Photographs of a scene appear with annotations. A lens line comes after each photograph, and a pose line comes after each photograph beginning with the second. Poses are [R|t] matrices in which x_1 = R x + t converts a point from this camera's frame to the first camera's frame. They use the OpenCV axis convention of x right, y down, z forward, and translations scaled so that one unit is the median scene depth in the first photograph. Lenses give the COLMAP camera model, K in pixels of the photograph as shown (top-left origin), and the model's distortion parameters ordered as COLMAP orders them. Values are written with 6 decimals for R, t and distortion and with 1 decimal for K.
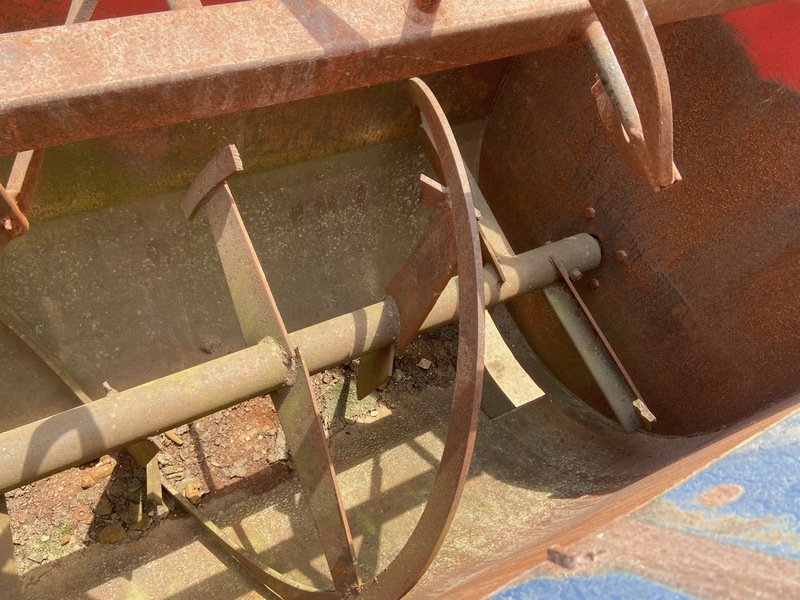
lens RADIAL K [[604.0, 0, 389.6], [0, 604.0, 301.8], [0, 0, 1]] dist [0.124899, -0.163987]
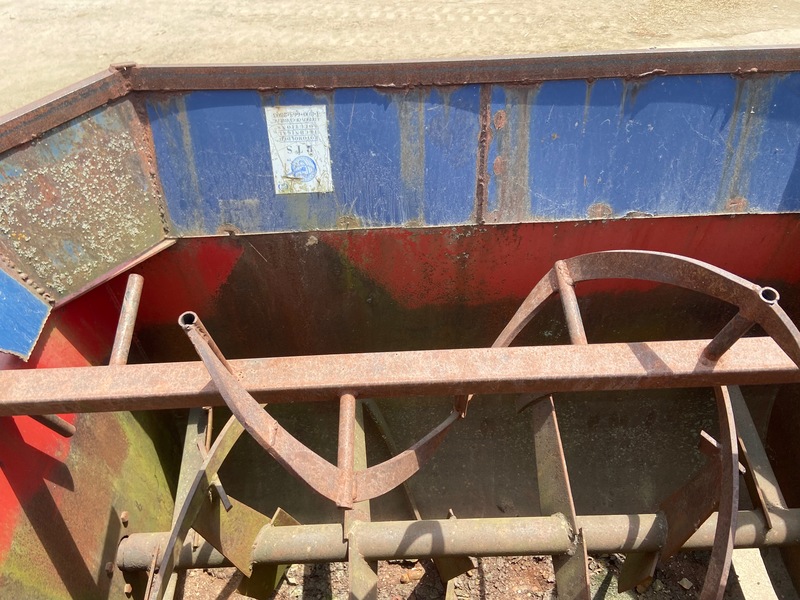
lens RADIAL K [[604.0, 0, 389.6], [0, 604.0, 301.8], [0, 0, 1]] dist [0.124899, -0.163987]
pose [[0.882901, 0.155867, -0.442934, 0.000617], [-0.271445, 0.939131, -0.210595, 0.005743], [0.383148, 0.306167, 0.871470, -0.463206]]
